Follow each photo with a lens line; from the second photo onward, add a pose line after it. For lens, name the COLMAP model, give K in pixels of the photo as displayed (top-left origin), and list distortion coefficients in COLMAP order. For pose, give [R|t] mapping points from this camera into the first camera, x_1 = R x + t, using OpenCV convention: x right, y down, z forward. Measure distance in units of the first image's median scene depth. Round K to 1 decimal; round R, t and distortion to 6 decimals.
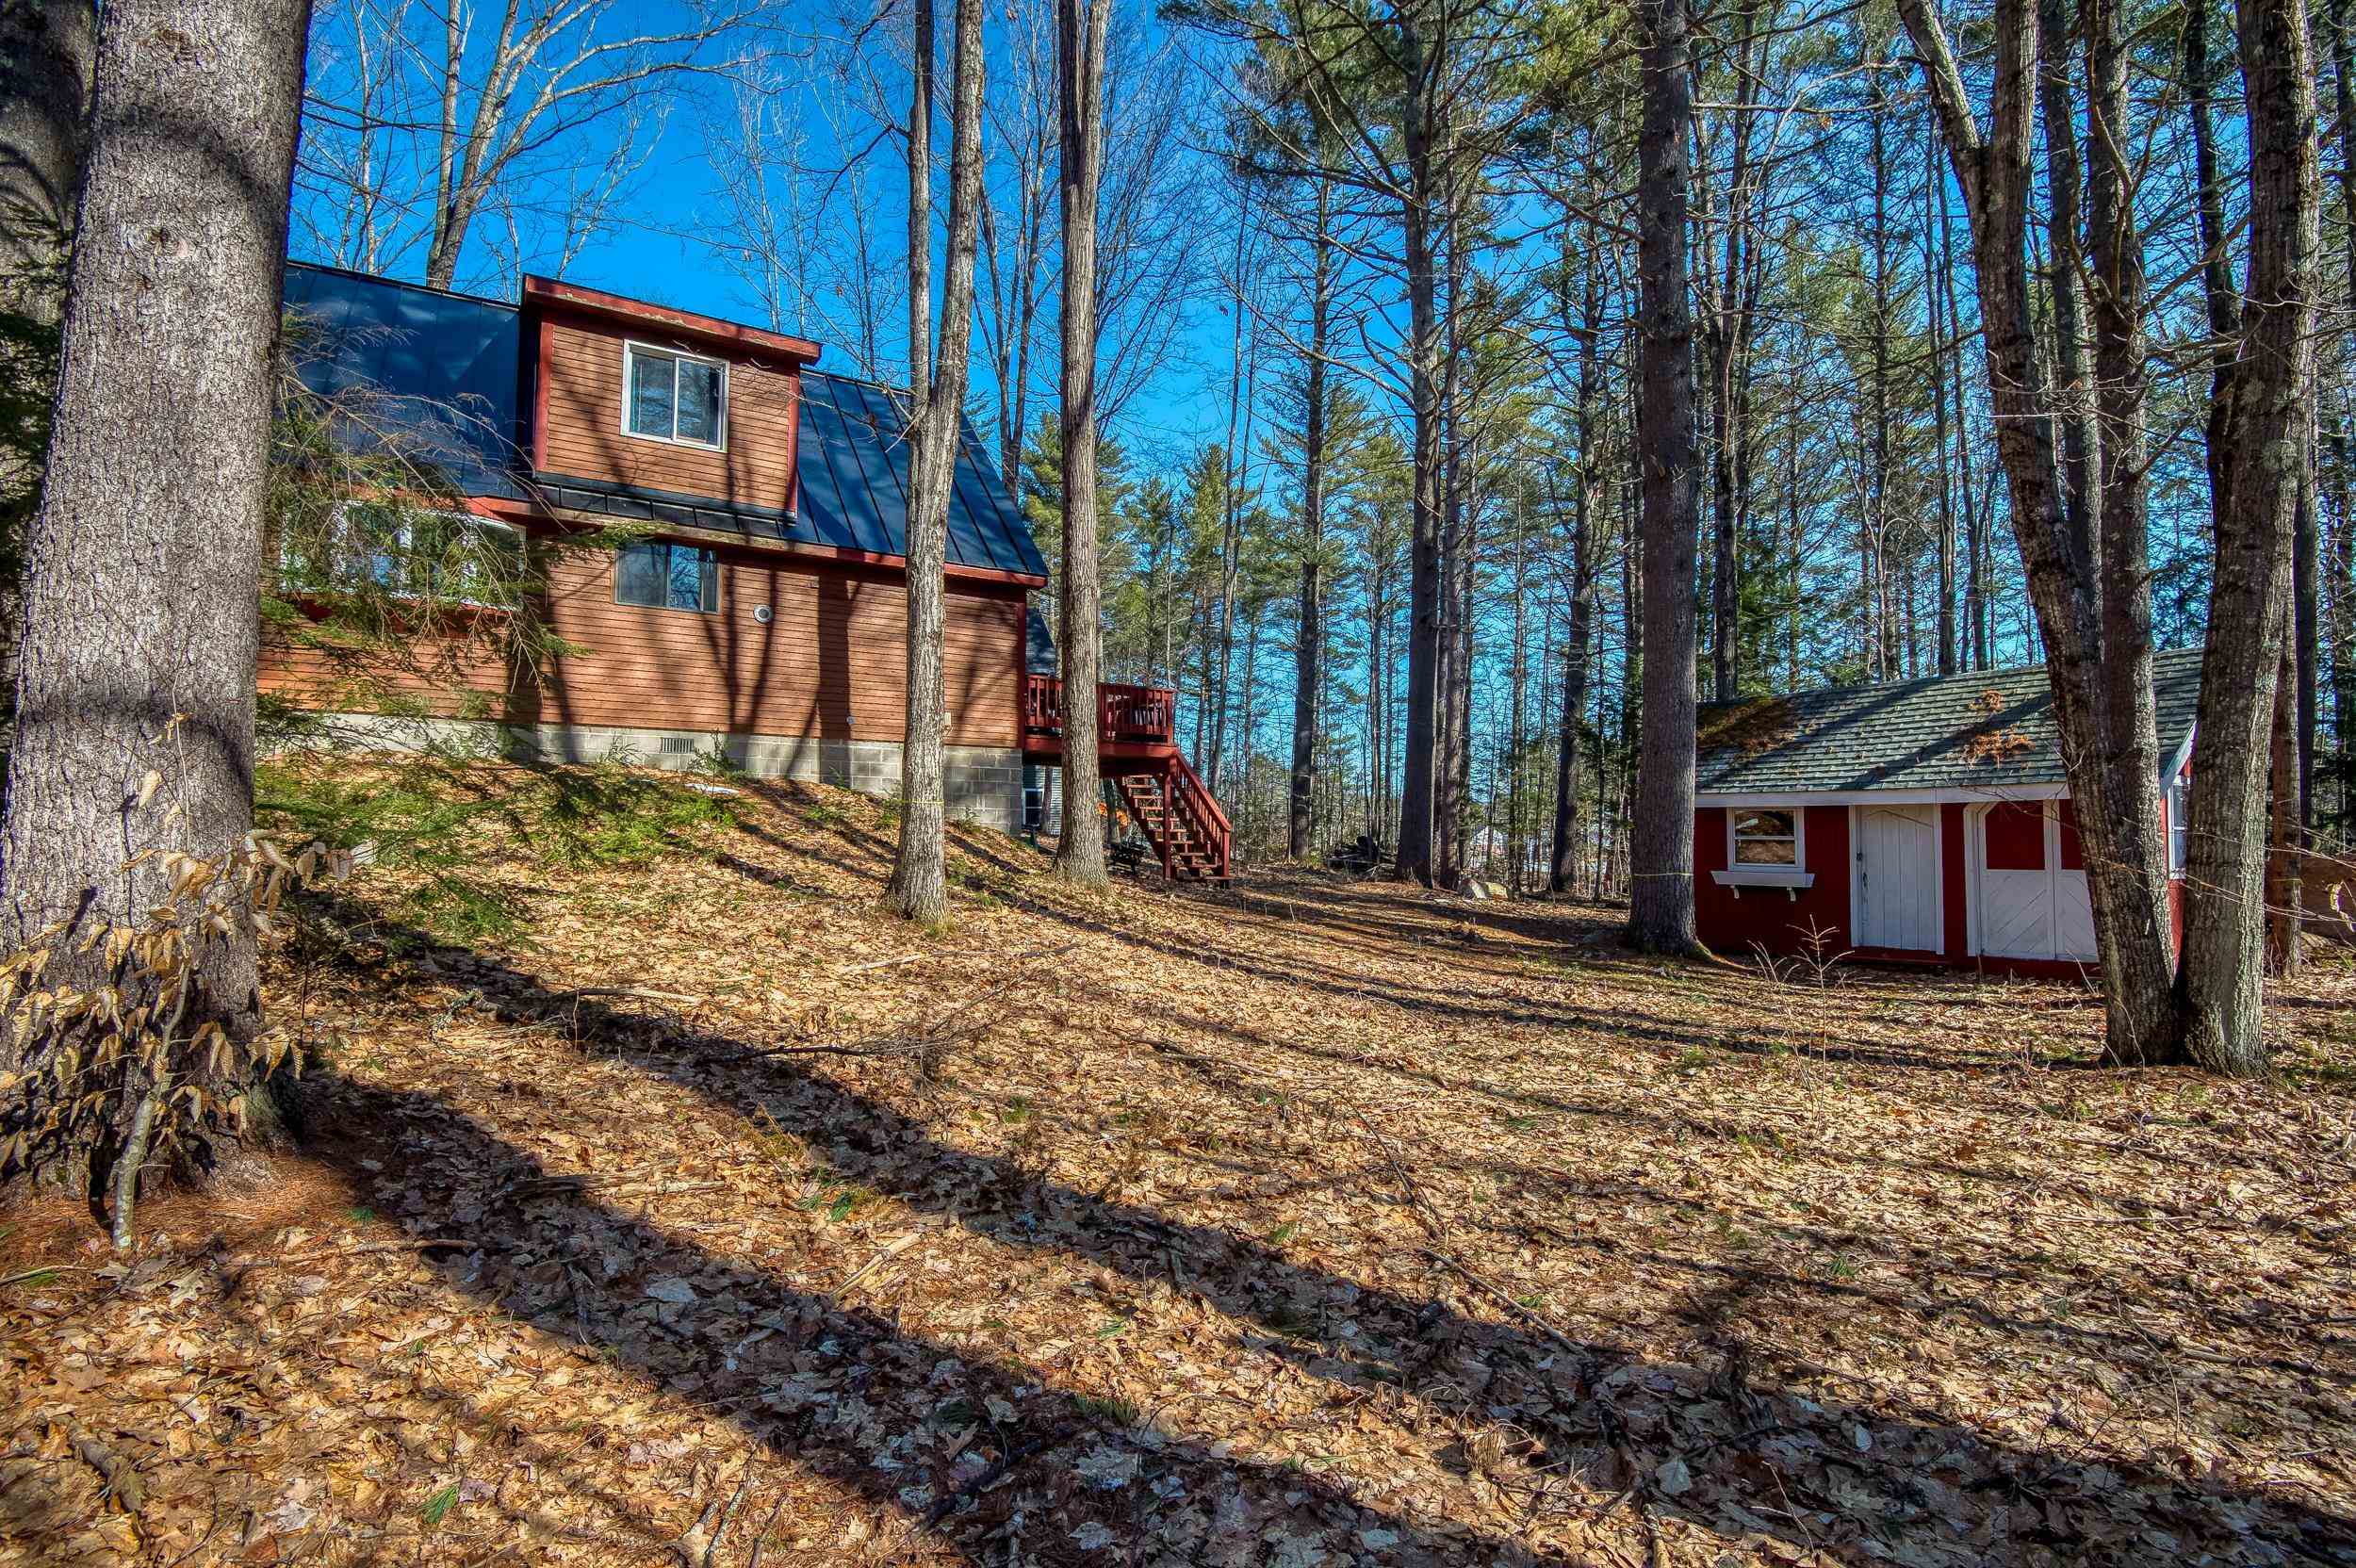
lens RADIAL K [[1112.3, 0, 1175.5], [0, 1112.3, 801.5], [0, 0, 1]] dist [-0.035792, -0.006258]
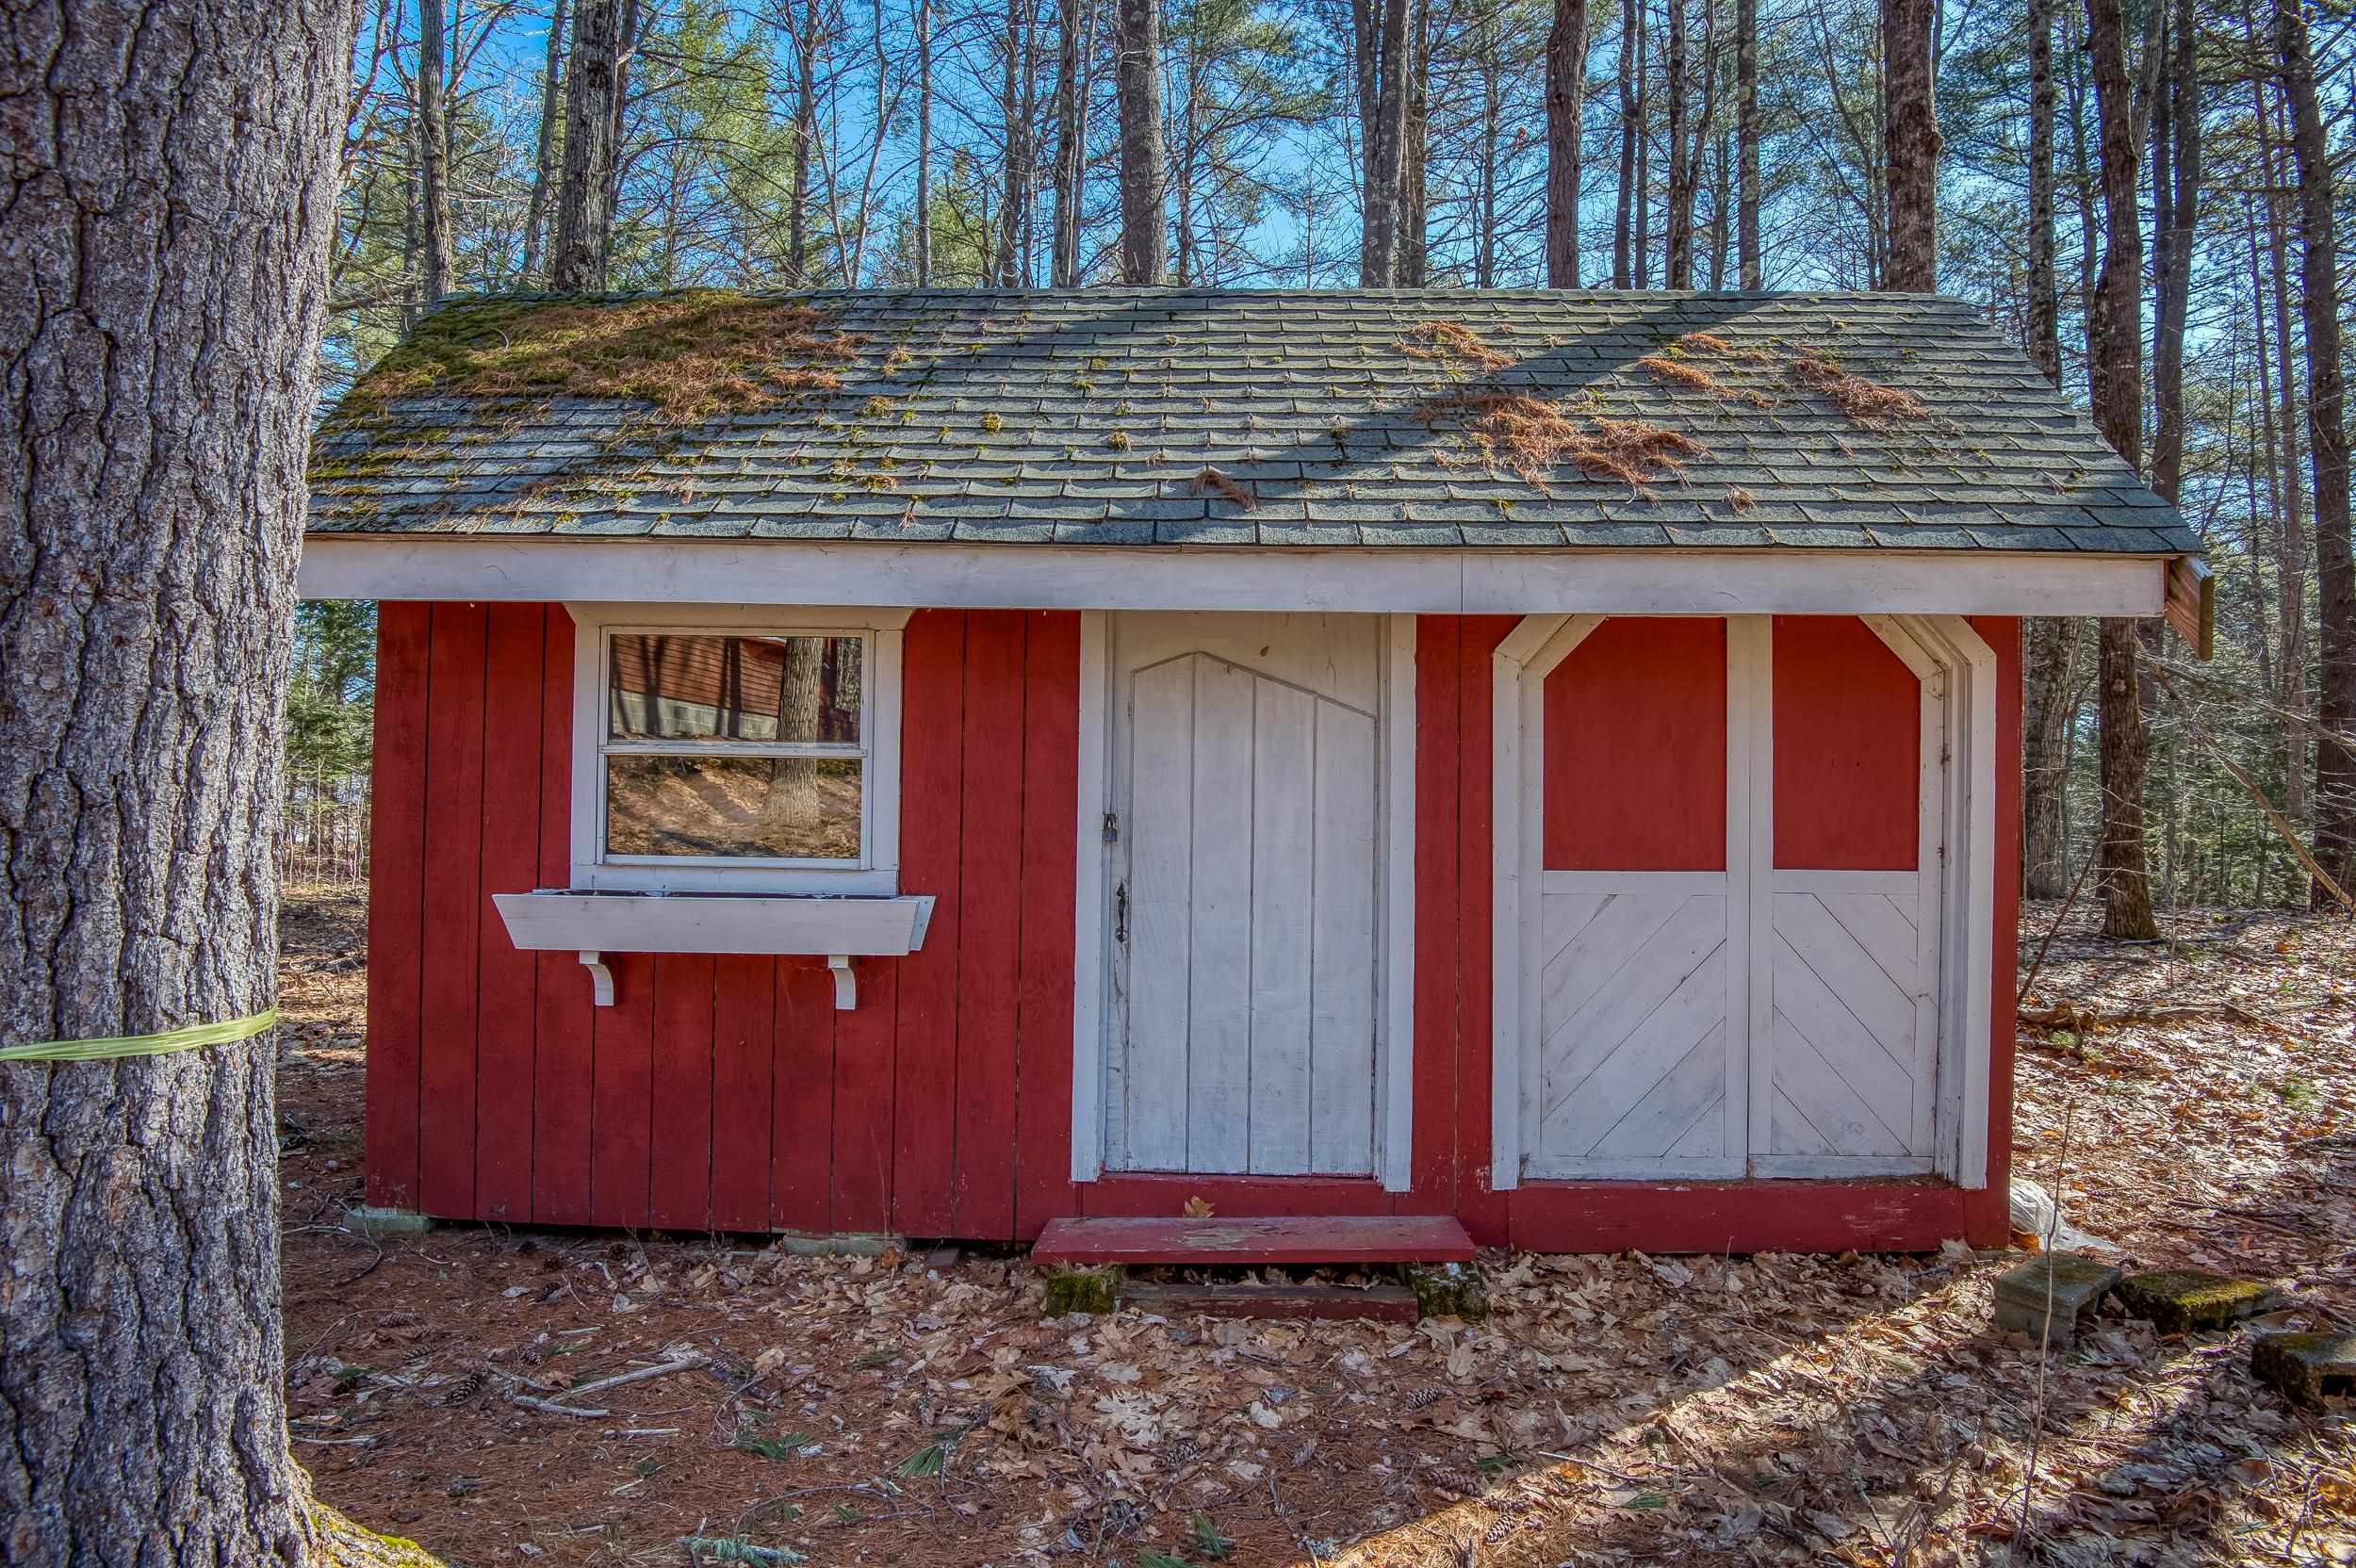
lens RADIAL K [[1112.3, 0, 1173.4], [0, 1112.3, 785.5], [0, 0, 1]] dist [-0.035792, -0.006258]
pose [[0.544981, 0.009402, 0.838396, 0.400473], [-0.042113, 0.998982, 0.016172, 0.034776], [-0.837390, -0.044121, 0.544822, 0.816559]]
